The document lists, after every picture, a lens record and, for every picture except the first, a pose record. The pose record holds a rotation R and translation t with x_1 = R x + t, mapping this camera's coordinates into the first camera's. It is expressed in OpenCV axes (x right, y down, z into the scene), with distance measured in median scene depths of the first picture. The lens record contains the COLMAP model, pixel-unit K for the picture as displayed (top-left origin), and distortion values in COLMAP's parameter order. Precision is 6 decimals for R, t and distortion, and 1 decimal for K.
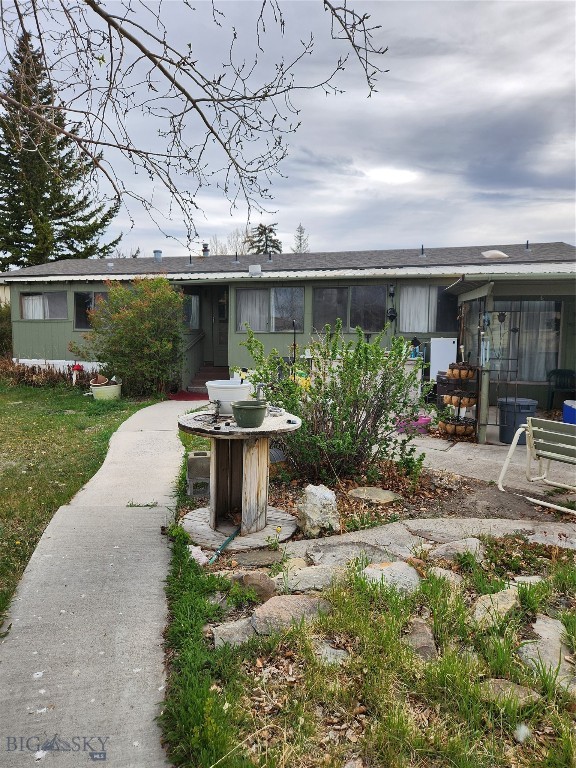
lens RADIAL K [[518.2, 0, 293.1], [0, 518.2, 382.3], [0, 0, 1]] dist [0.086249, -0.096041]
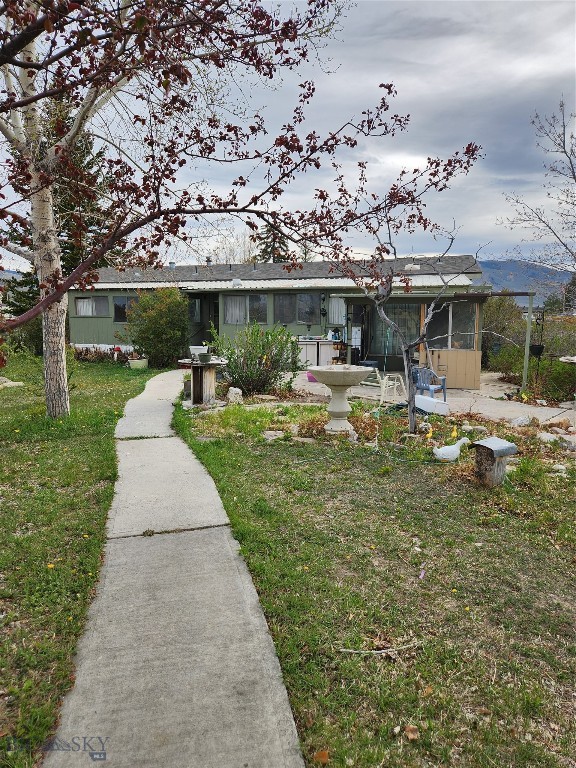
lens RADIAL K [[514.7, 0, 288.0], [0, 514.7, 384.0], [0, 0, 1]] dist [0.114157, 0.001777]
pose [[0.999251, -0.001037, -0.038694, 0.110624], [0.001857, 0.999775, 0.021151, 0.036532], [0.038663, -0.021207, 0.999027, -0.402229]]
